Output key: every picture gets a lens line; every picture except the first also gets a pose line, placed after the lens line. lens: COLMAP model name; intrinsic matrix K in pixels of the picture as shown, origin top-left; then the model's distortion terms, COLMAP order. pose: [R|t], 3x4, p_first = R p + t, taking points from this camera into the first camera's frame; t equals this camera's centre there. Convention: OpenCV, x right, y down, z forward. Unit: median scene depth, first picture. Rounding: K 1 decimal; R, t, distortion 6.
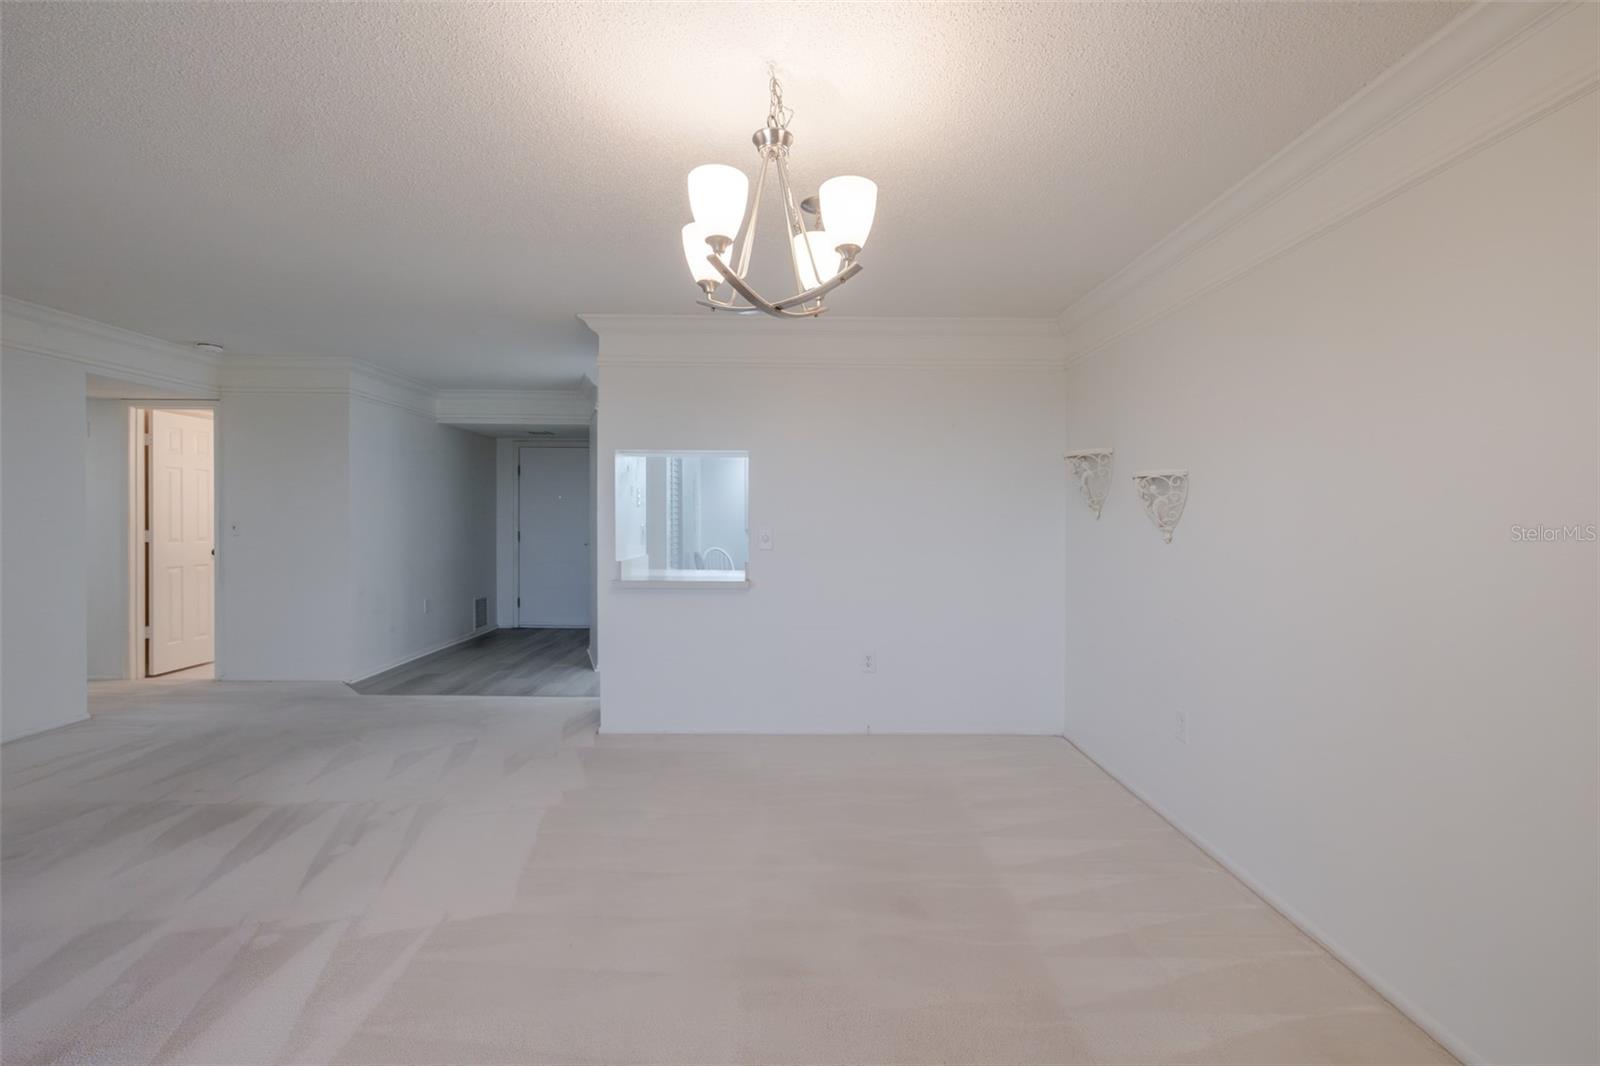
lens RADIAL K [[672.2, 0, 794.8], [0, 672.2, 518.5], [0, 0, 1]] dist [-0.000198, 0.000026]
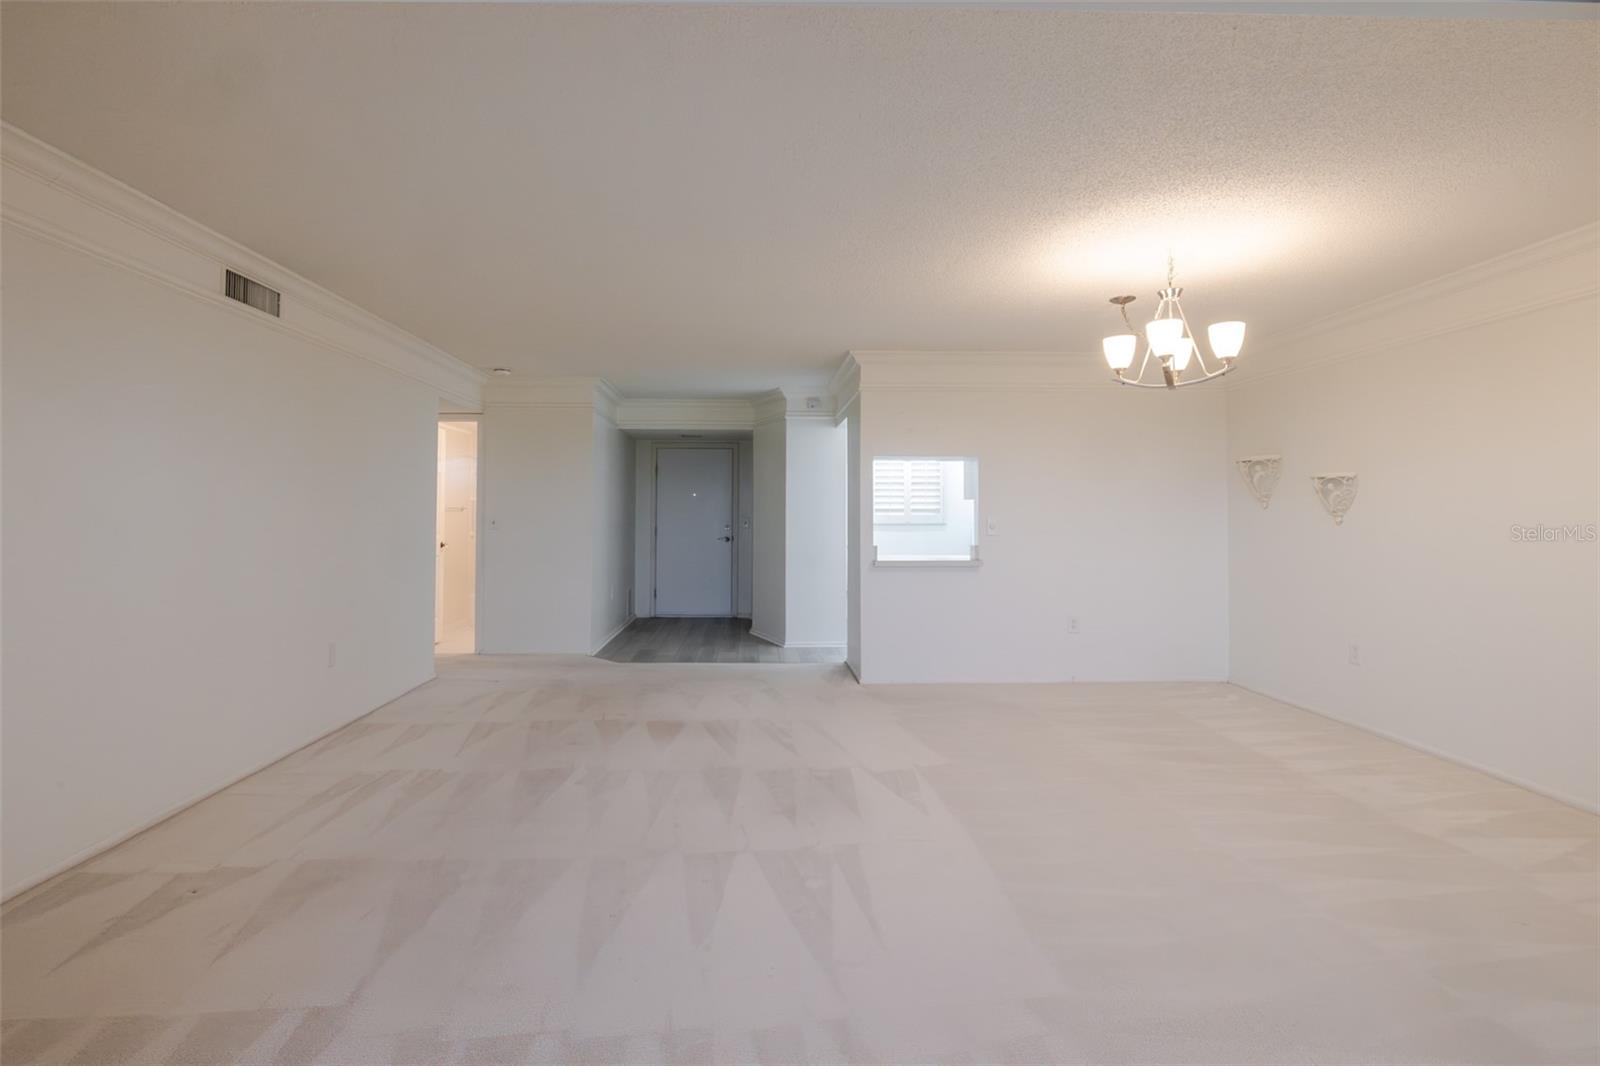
lens RADIAL K [[725.6, 0, 804.7], [0, 725.6, 502.3], [0, 0, 1]] dist [-0.001428, 0.000094]
pose [[0.999945, -0.006737, 0.008033, -0.411511], [0.006887, 0.999801, -0.018734, 0.007700], [-0.007905, 0.018788, 0.999792, -0.362594]]
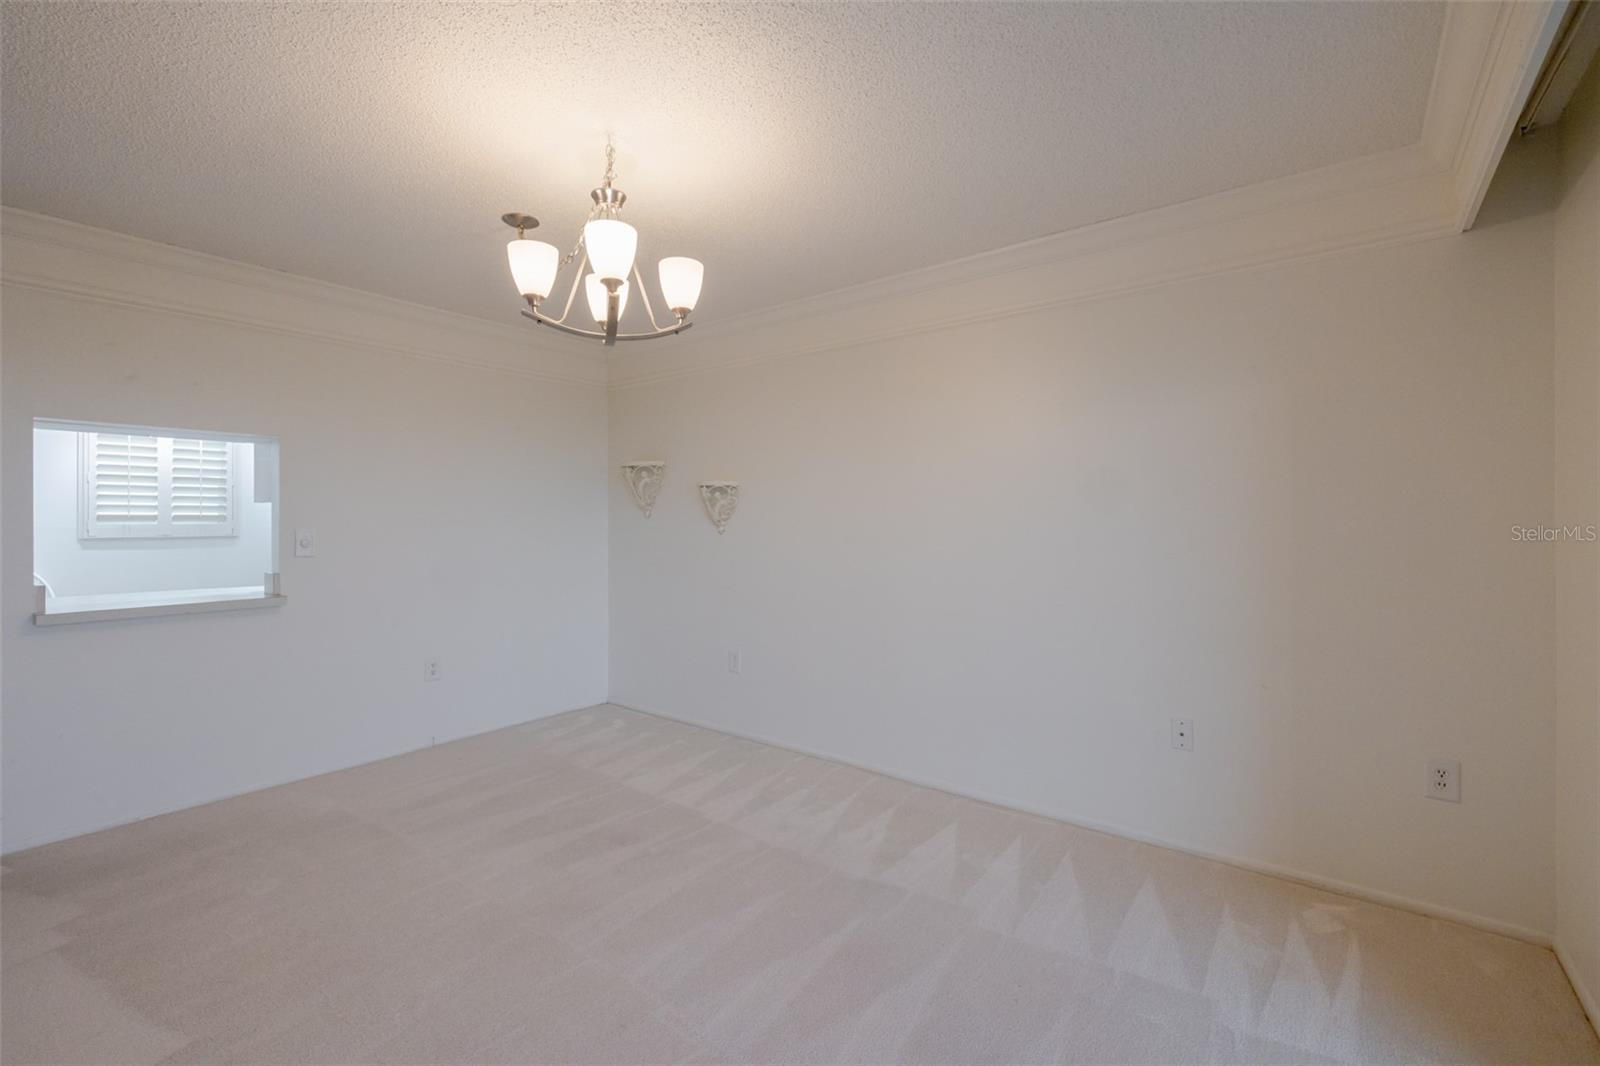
lens RADIAL K [[672.2, 0, 794.8], [0, 672.2, 518.5], [0, 0, 1]] dist [-0.000198, 0.000026]
pose [[0.639855, -0.005835, 0.768473, -0.299906], [0.008328, 0.999965, 0.000659, 0.003442], [-0.768450, 0.005979, 0.639882, -0.004179]]
